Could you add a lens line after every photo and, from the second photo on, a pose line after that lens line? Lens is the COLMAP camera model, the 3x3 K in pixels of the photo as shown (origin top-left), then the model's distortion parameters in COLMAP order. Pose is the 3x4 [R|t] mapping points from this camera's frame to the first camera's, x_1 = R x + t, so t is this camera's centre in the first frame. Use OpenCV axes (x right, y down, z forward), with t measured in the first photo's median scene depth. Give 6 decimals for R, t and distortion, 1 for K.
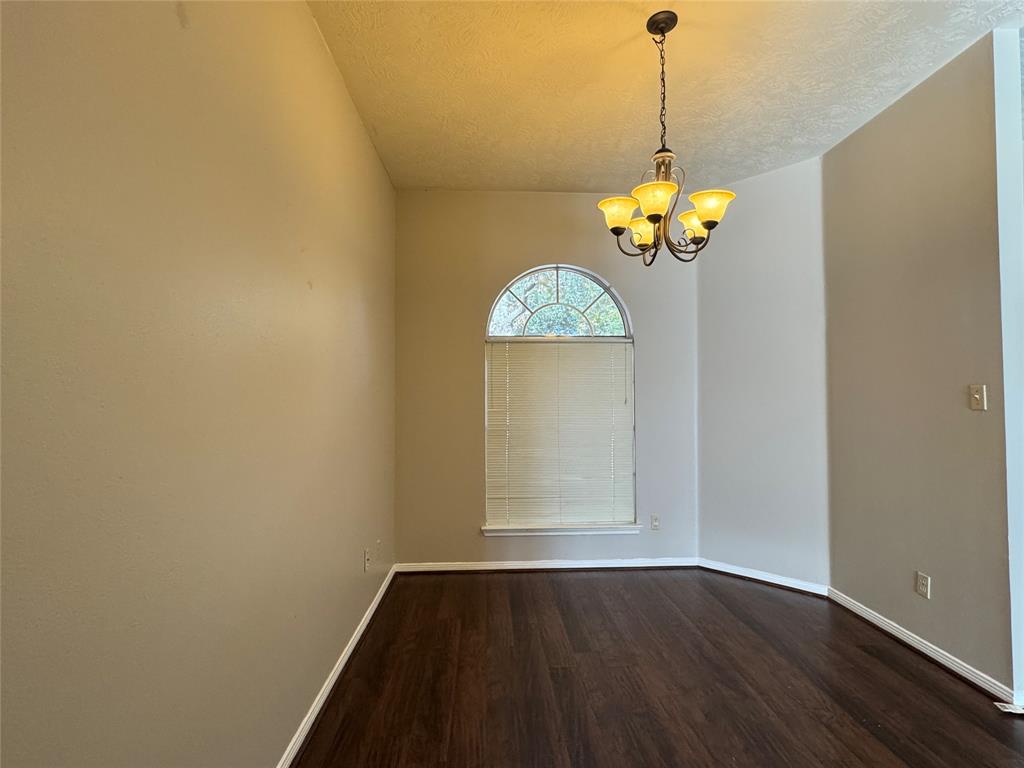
lens RADIAL K [[490.9, 0, 512.6], [0, 490.9, 384.8], [0, 0, 1]] dist [-0.004113, -0.000784]
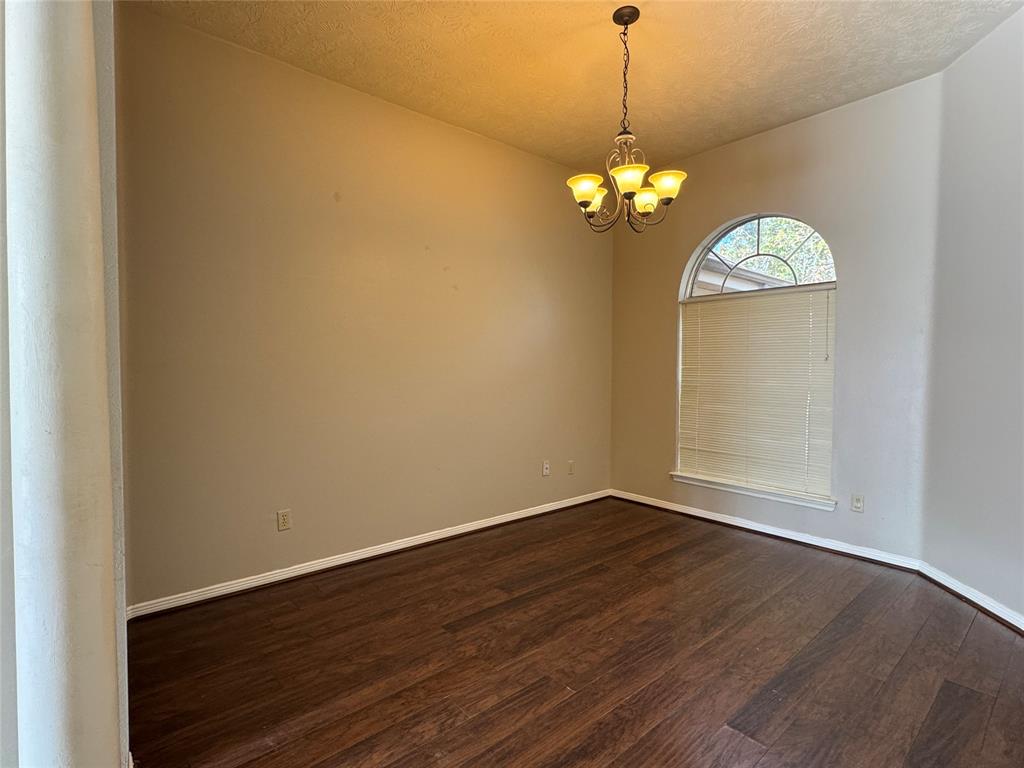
lens RADIAL K [[505.9, 0, 515.3], [0, 505.9, 382.4], [0, 0, 1]] dist [0.000442, 0.000472]
pose [[0.619785, 0.030806, -0.784167, 0.608943], [0.015813, 0.998536, 0.051726, 0.022818], [0.784613, -0.044459, 0.618390, 0.022905]]
